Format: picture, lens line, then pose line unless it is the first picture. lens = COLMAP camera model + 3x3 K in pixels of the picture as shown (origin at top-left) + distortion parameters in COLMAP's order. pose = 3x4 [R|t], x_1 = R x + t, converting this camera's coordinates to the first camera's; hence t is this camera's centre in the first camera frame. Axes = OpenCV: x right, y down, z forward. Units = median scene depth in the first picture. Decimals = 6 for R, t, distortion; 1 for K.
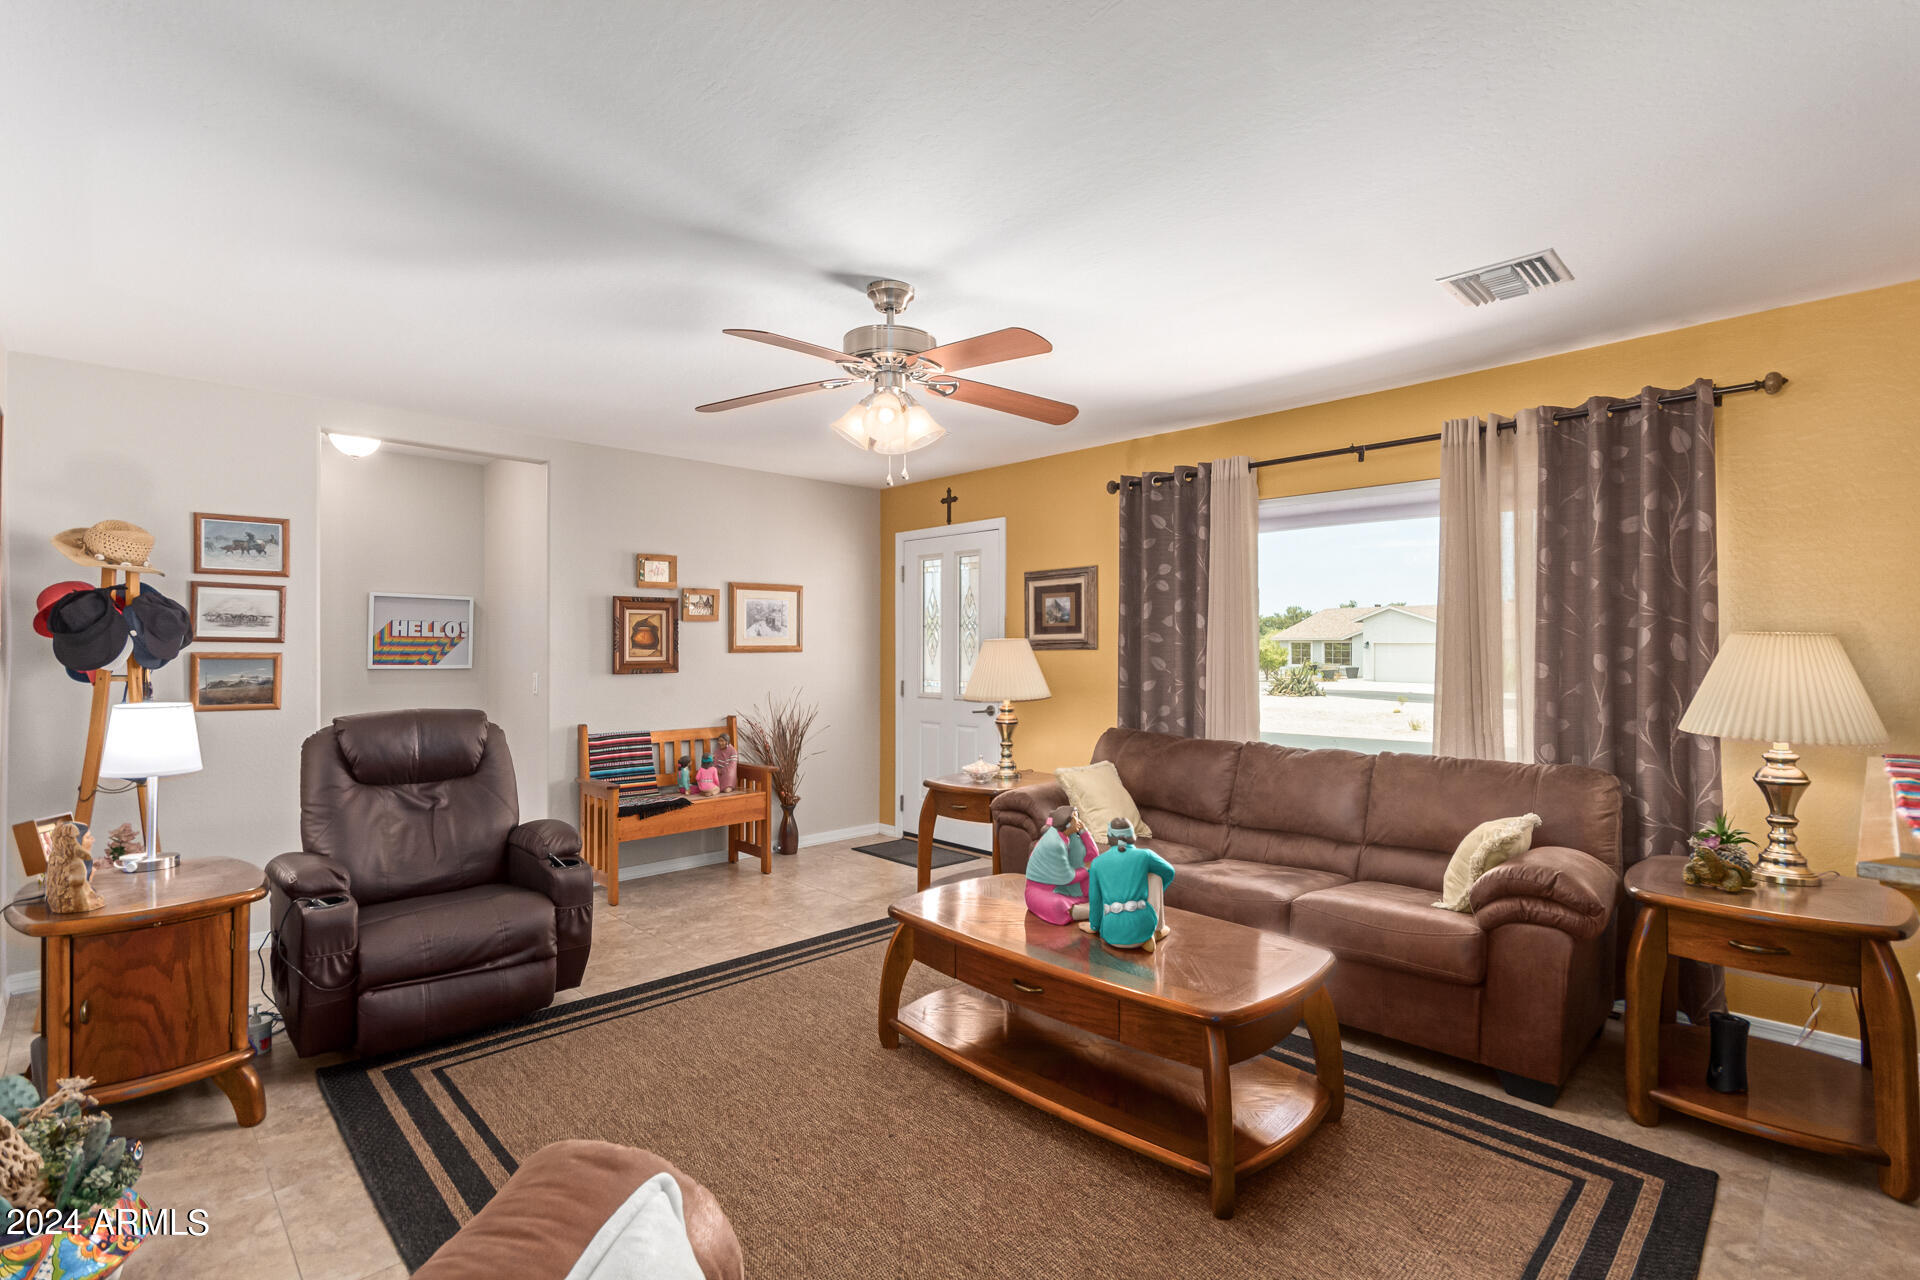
lens RADIAL K [[888.7, 0, 960.0], [0, 888.7, 640.0], [0, 0, 1]] dist [0.000470, -0.000174]
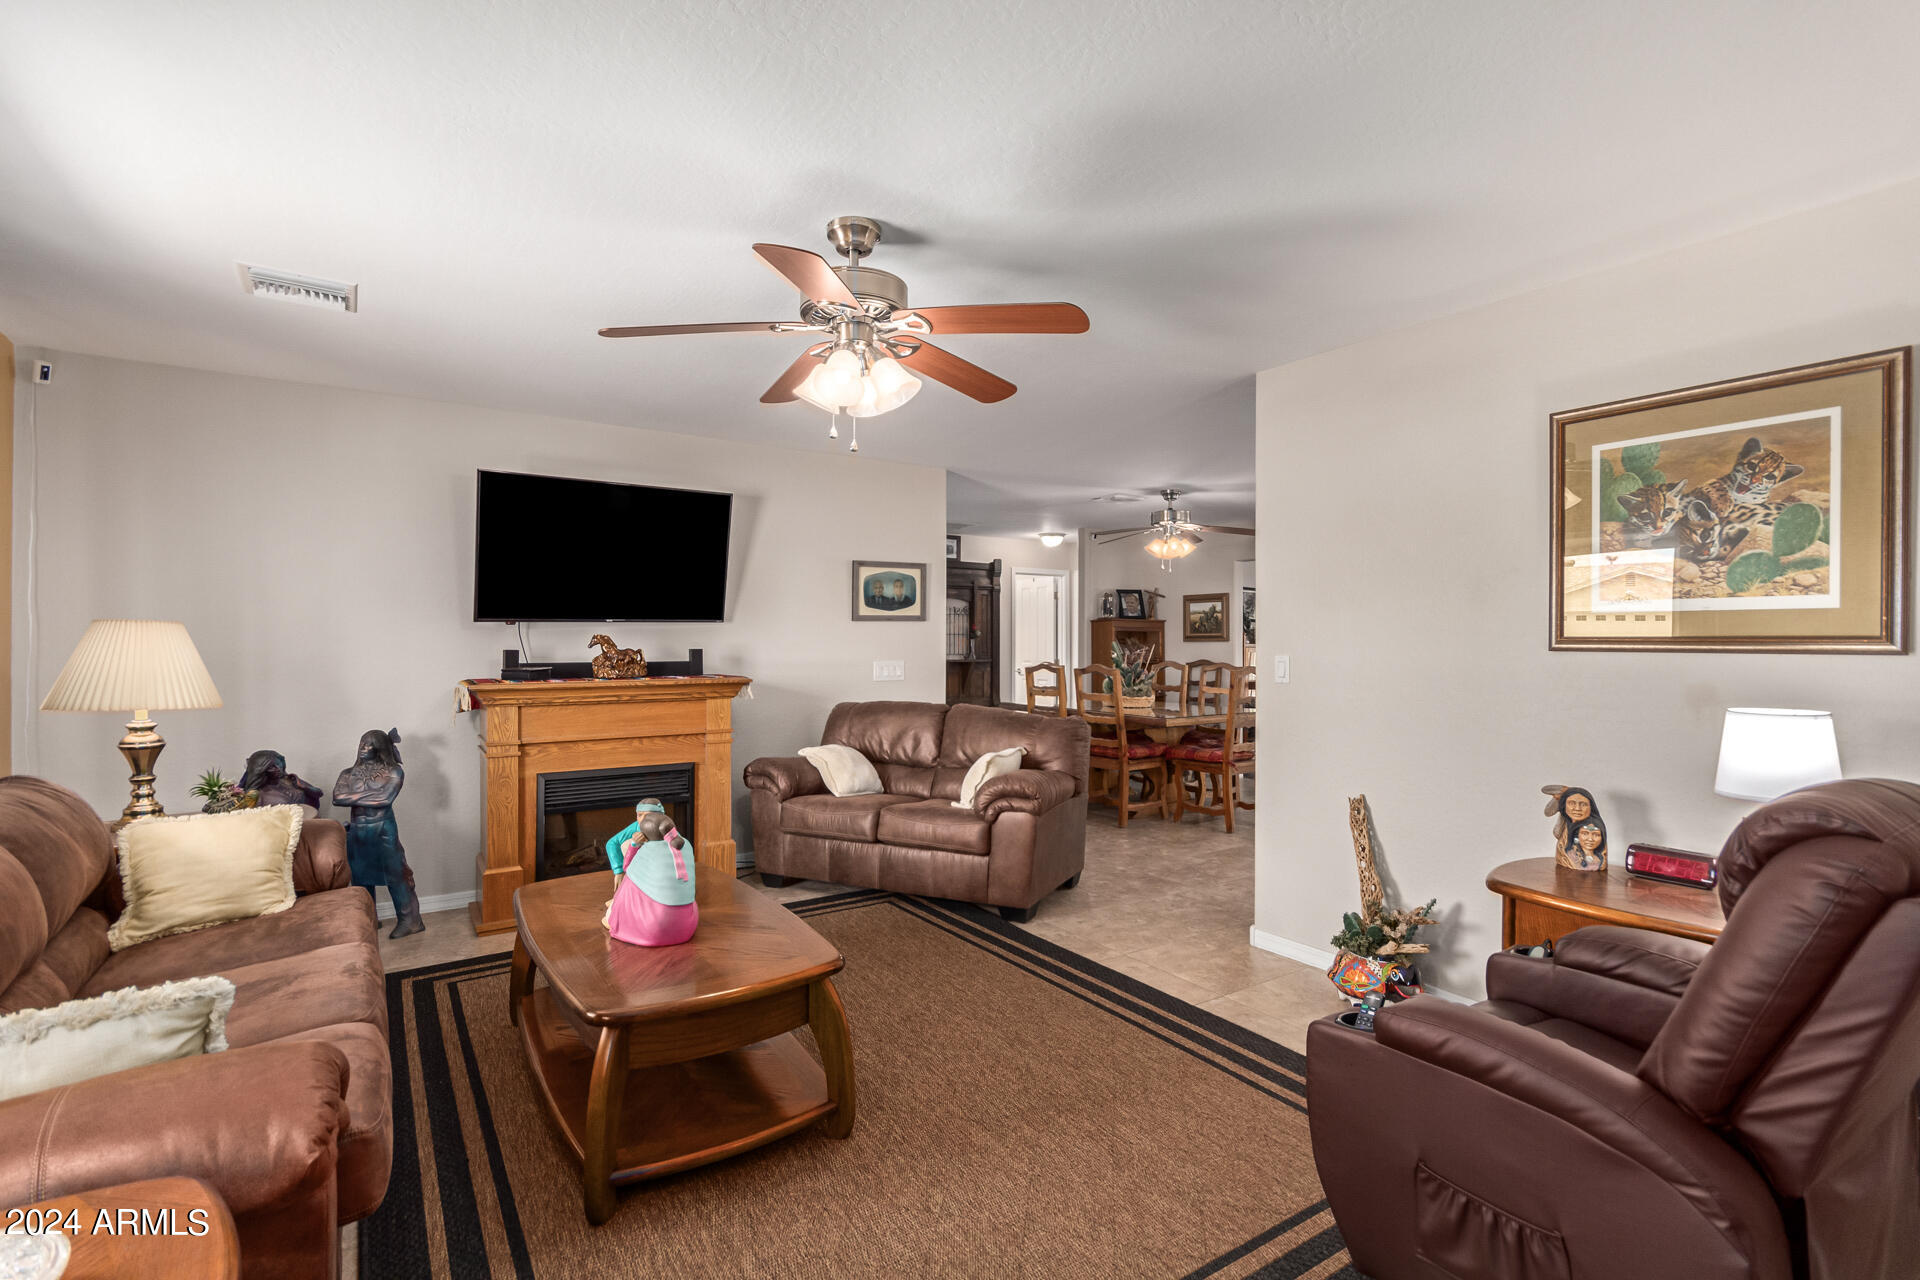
lens RADIAL K [[888.7, 0, 960.0], [0, 888.7, 640.0], [0, 0, 1]] dist [0.000470, -0.000174]
pose [[-0.984451, -0.001927, 0.175648, -0.364420], [-0.003853, 0.999936, -0.010622, 0.026759], [-0.175616, -0.011134, -0.984396, 2.001522]]
